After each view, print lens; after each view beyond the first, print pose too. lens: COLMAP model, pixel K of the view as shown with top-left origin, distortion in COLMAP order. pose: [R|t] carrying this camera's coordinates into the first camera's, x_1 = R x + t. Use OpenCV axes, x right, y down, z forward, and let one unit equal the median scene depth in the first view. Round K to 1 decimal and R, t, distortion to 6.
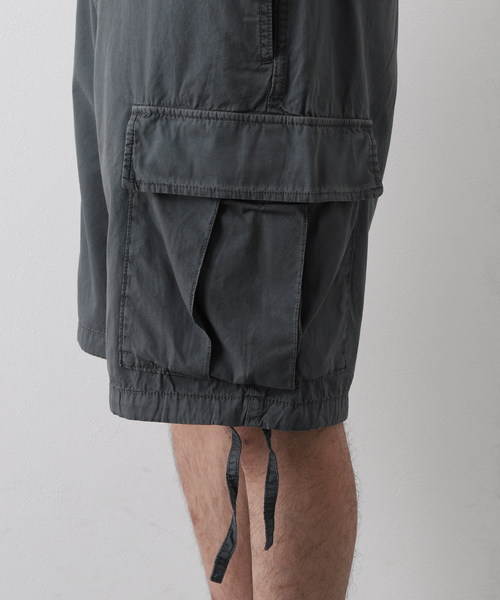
lens RADIAL K [[1165.7, 0, 215.1], [0, 1165.7, 309.7], [0, 0, 1]] dist [-0.034062, 0.000000]
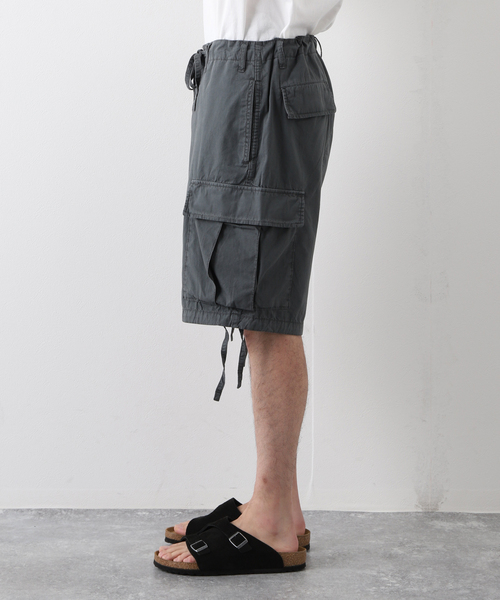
lens RADIAL K [[1365.0, 0, 250.5], [0, 1365.0, 304.8], [0, 0, 1]] dist [0.169935, 0.000000]
pose [[0.980478, 0.060449, -0.187106, 0.539682], [-0.077233, 0.993489, -0.083749, 0.271270], [0.180825, 0.096565, 0.978763, -1.508587]]
